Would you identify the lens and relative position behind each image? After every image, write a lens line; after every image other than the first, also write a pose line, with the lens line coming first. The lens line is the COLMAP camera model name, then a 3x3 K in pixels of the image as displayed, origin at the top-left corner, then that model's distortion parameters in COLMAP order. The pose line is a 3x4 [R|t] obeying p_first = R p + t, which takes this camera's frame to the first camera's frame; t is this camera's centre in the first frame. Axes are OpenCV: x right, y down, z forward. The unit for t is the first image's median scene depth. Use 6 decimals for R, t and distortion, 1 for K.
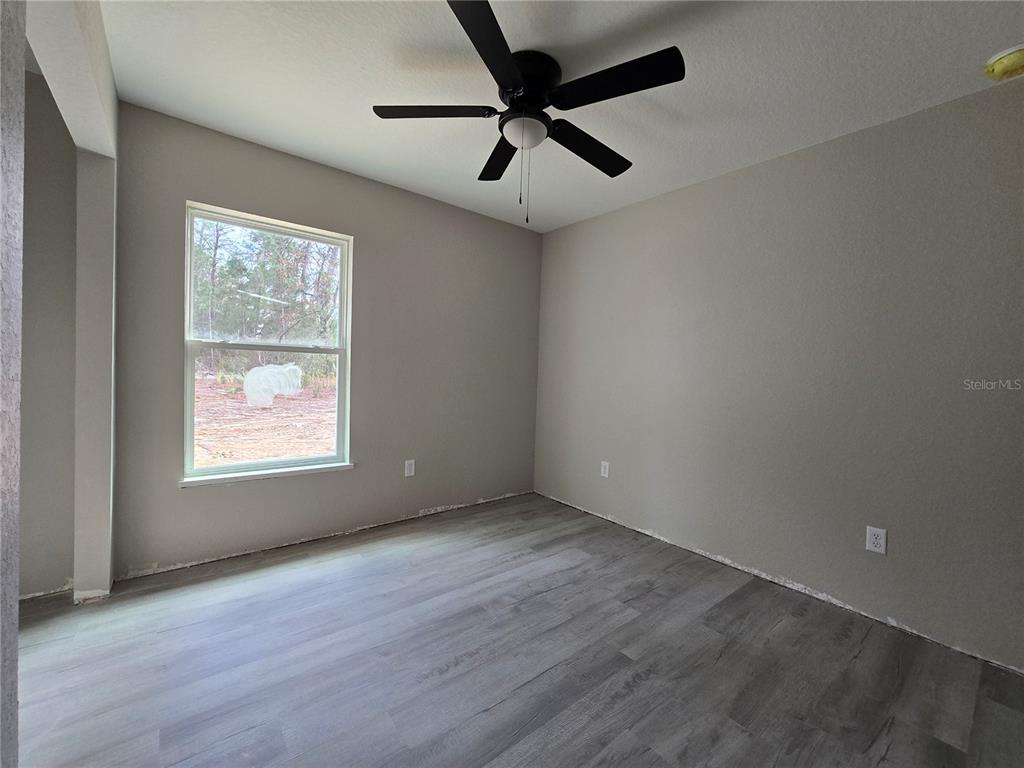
lens RADIAL K [[417.6, 0, 514.1], [0, 417.6, 380.2], [0, 0, 1]] dist [-0.002496, 0.000515]
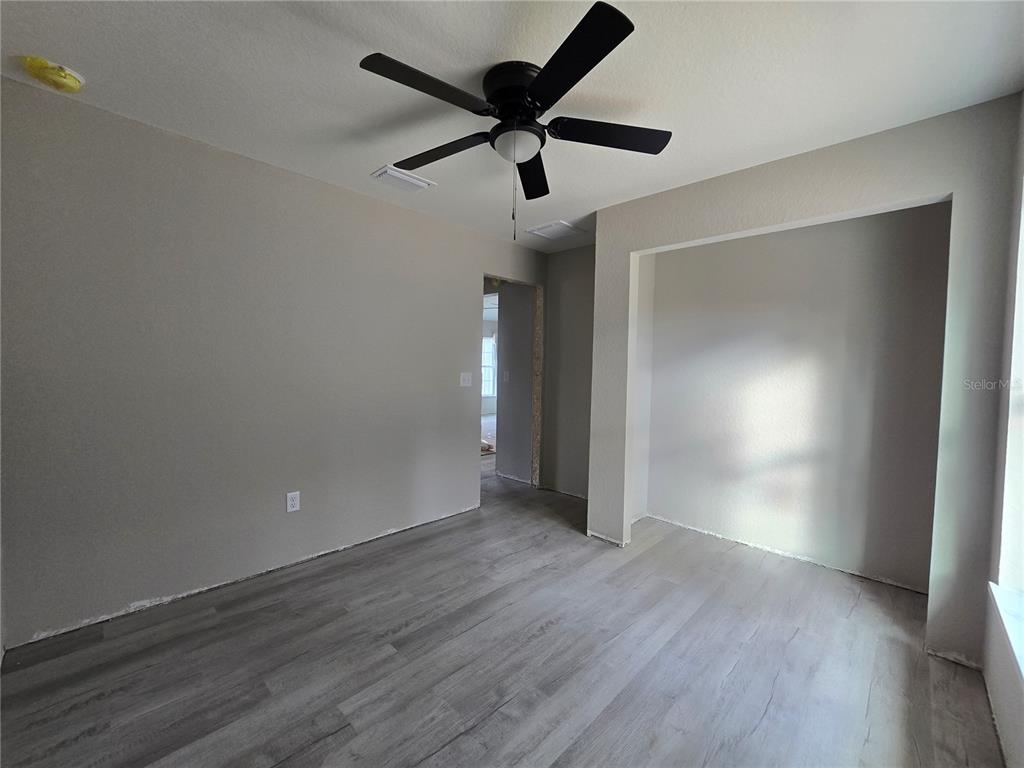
lens RADIAL K [[417.6, 0, 512.3], [0, 417.6, 382.6], [0, 0, 1]] dist [-0.002496, 0.000515]
pose [[-0.991531, -0.050754, -0.119539, 0.119657], [-0.058499, 0.996348, 0.062192, -0.105964], [0.115946, 0.068659, -0.990880, 1.930486]]
